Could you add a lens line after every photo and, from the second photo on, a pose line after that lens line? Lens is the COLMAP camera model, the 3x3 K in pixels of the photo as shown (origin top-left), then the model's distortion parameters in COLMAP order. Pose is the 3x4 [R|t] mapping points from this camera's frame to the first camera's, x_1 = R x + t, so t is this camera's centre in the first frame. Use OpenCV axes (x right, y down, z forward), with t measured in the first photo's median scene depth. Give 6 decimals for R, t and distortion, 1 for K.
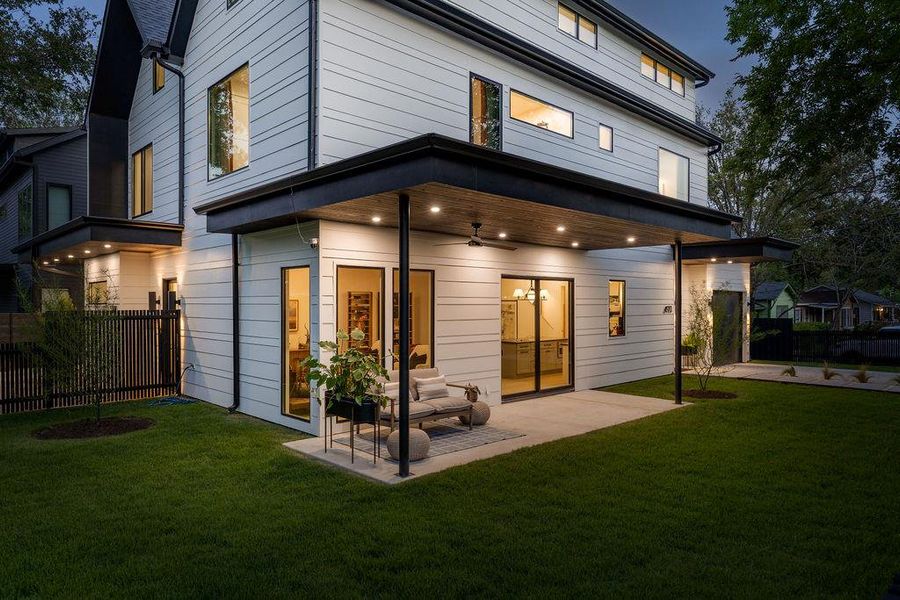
lens RADIAL K [[583.5, 0, 452.1], [0, 583.5, 303.7], [0, 0, 1]] dist [0.004130, -0.010346]
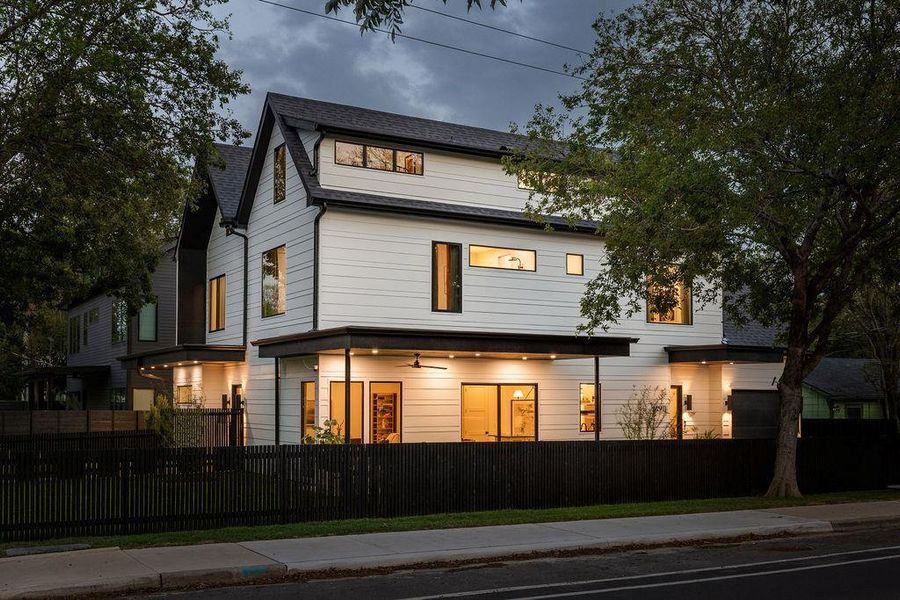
lens RADIAL K [[975.2, 0, 452.8], [0, 975.2, 357.5], [0, 0, 1]] dist [-0.019067, 0.000000]
pose [[0.972072, -0.010350, -0.234453, 0.611067], [0.000539, 0.999123, -0.041871, -0.013839], [0.234681, 0.040575, 0.971225, -1.236496]]
